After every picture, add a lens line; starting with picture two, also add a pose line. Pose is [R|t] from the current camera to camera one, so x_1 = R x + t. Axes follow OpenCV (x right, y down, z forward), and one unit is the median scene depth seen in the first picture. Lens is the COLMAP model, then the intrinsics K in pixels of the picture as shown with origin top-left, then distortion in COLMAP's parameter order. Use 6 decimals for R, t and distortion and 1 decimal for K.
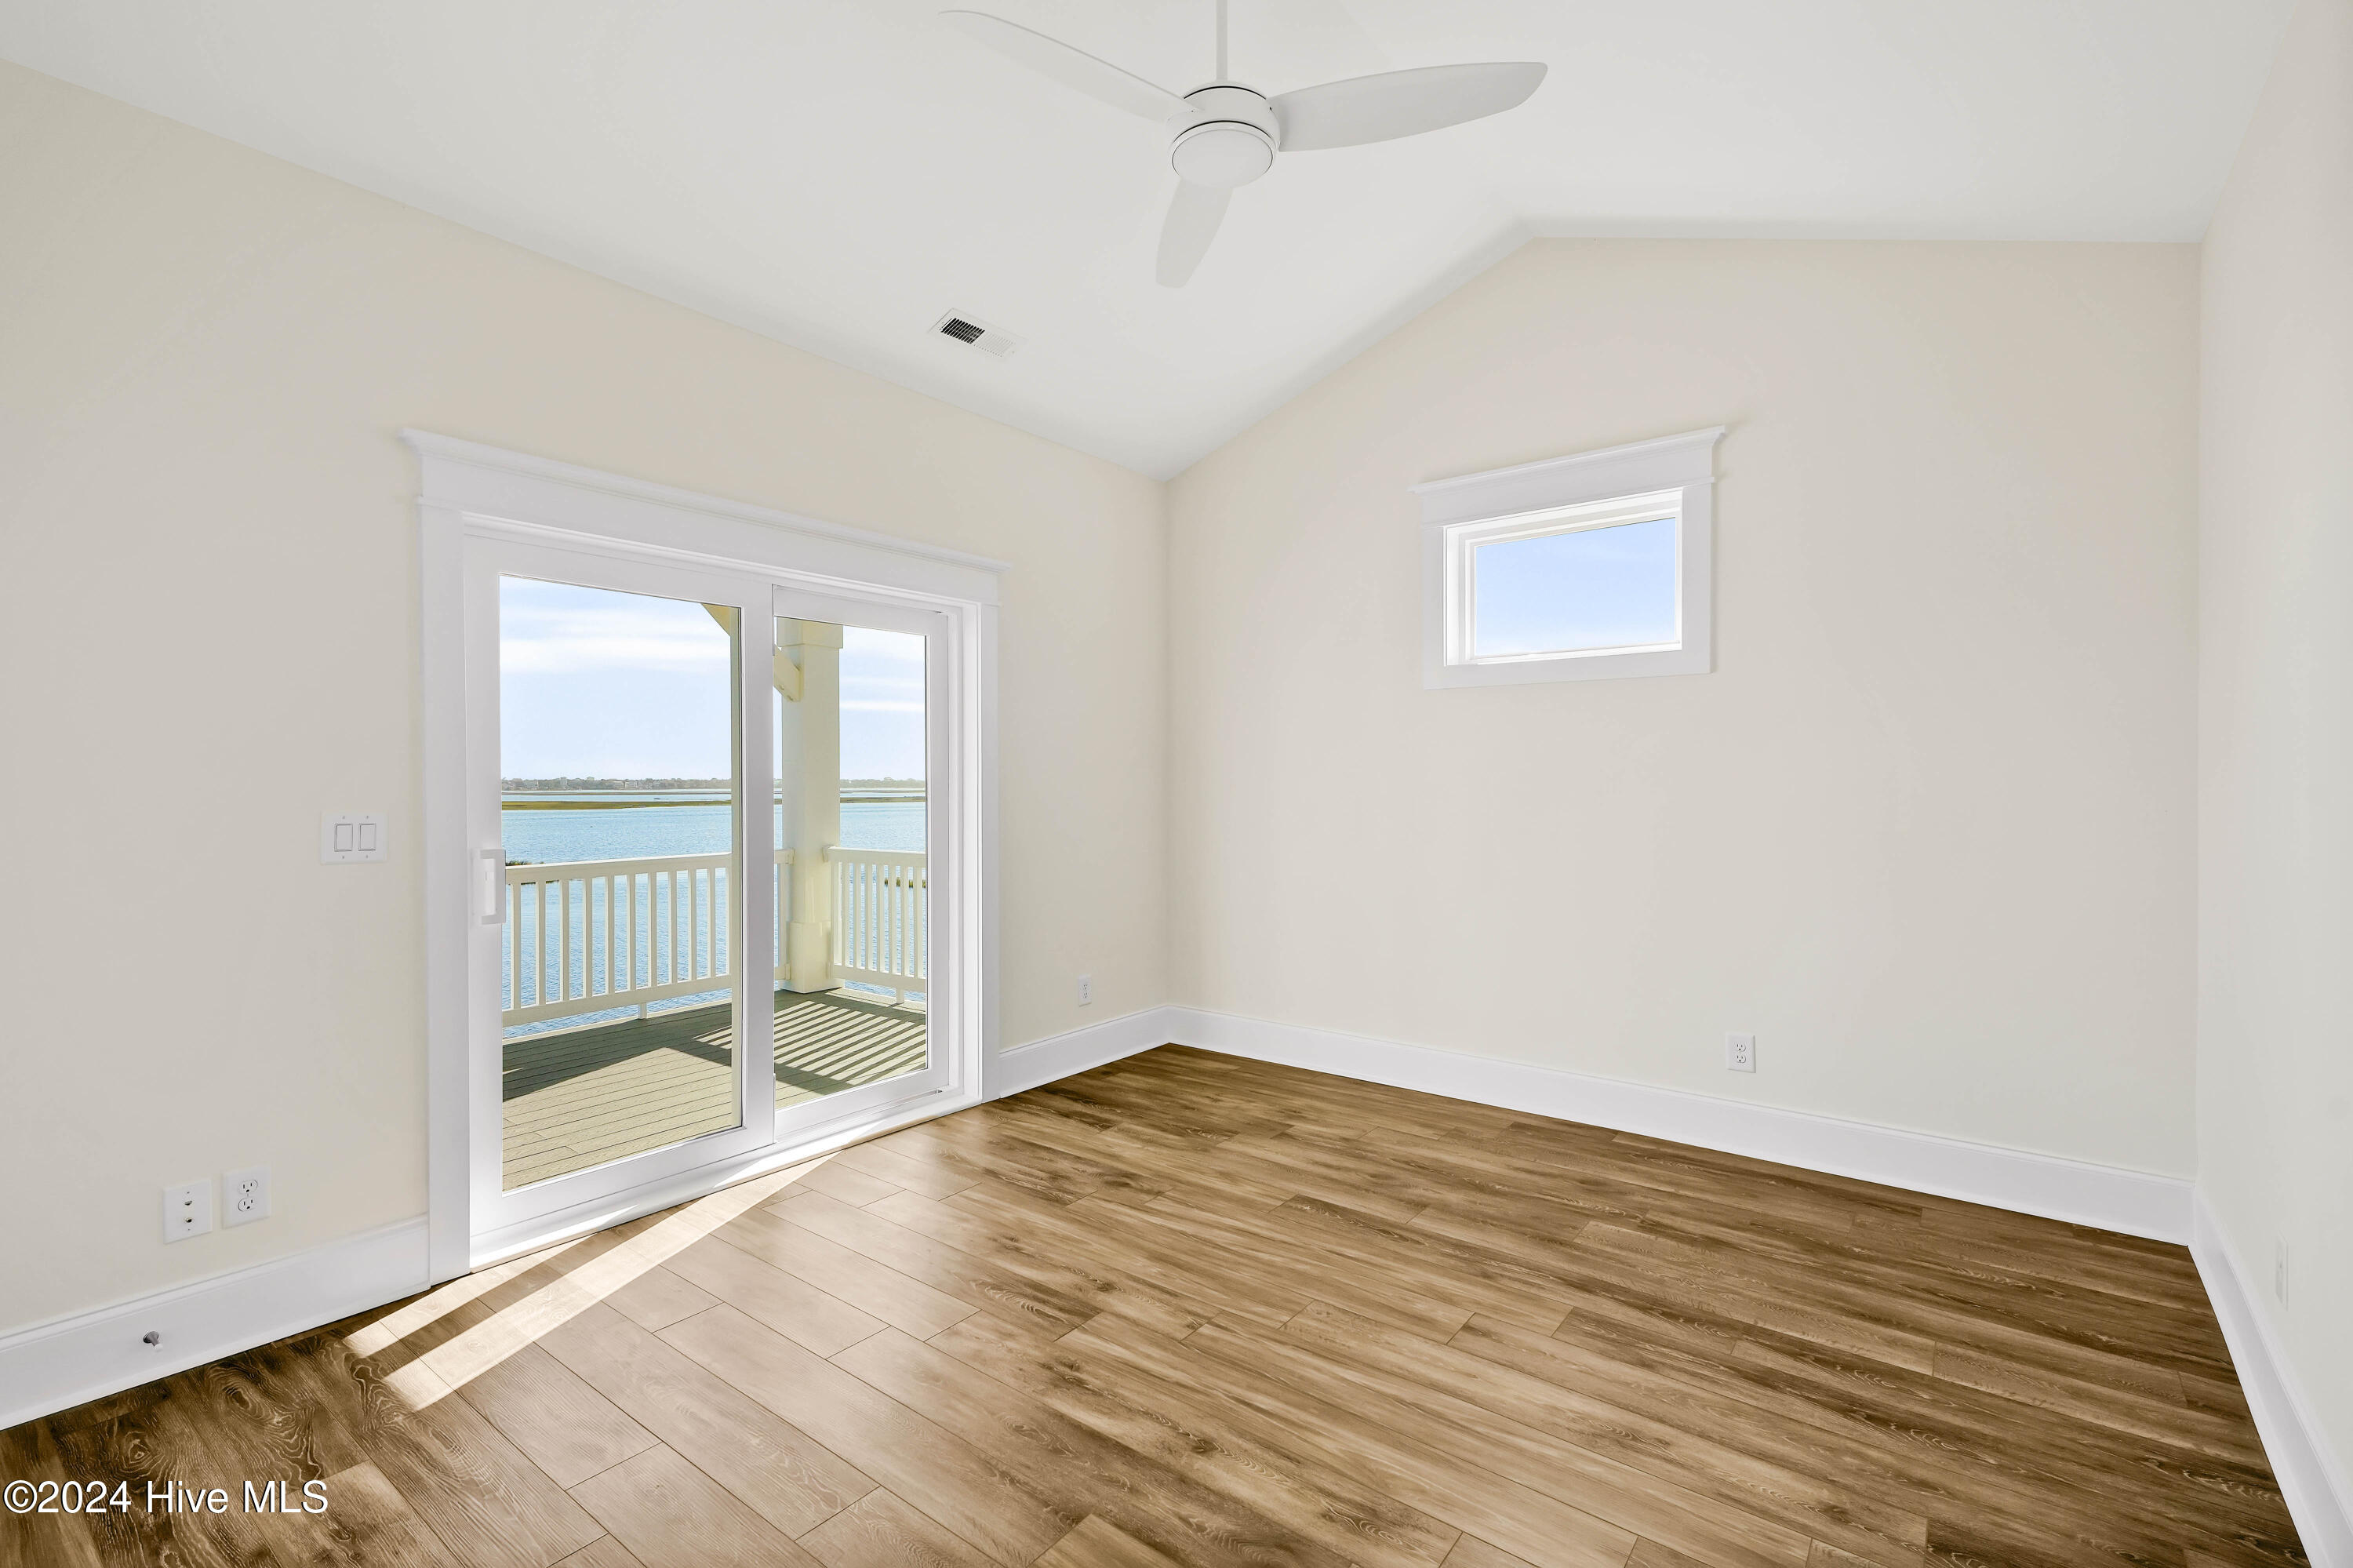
lens RADIAL K [[1025.8, 0, 1176.5], [0, 1025.8, 784.0], [0, 0, 1]] dist [-0.002454, -0.000484]
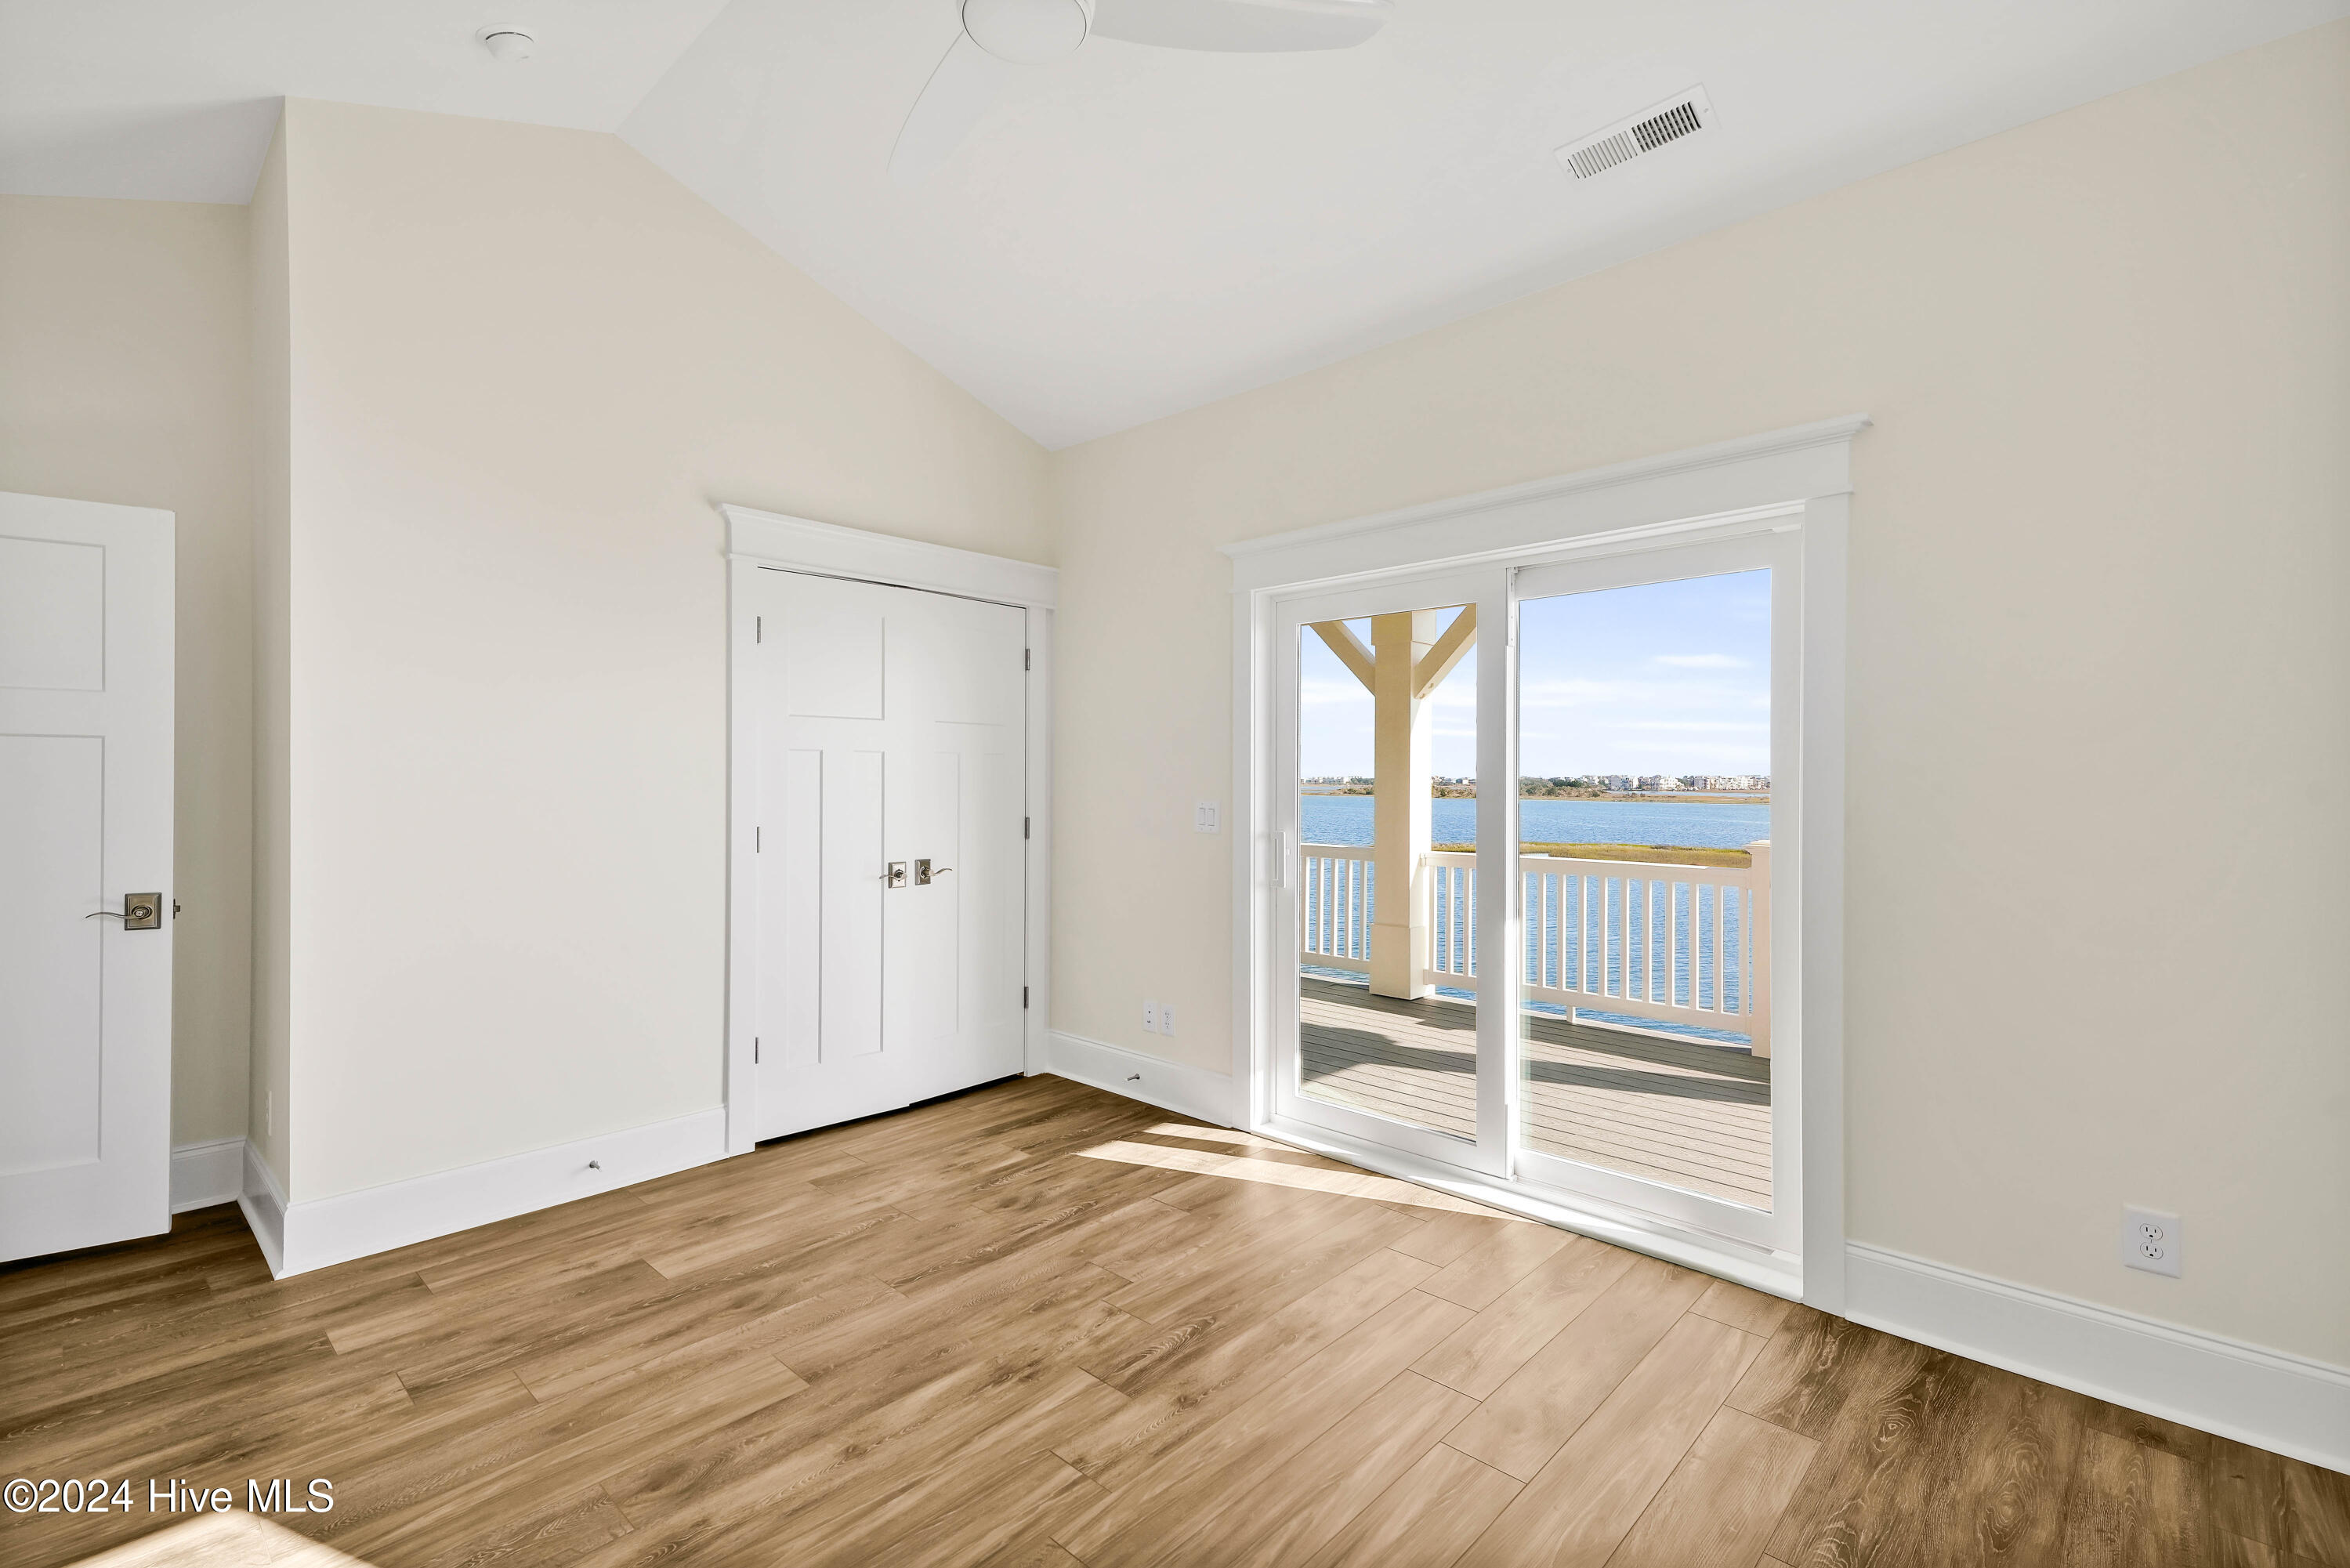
lens RADIAL K [[1064.9, 0, 1167.7], [0, 1064.9, 772.1], [0, 0, 1]] dist [0.002976, 0.000120]
pose [[-0.102431, 0.002269, -0.994738, 0.772777], [-0.015236, 0.999877, 0.003850, -0.012139], [0.994623, 0.015550, -0.102384, 1.061922]]
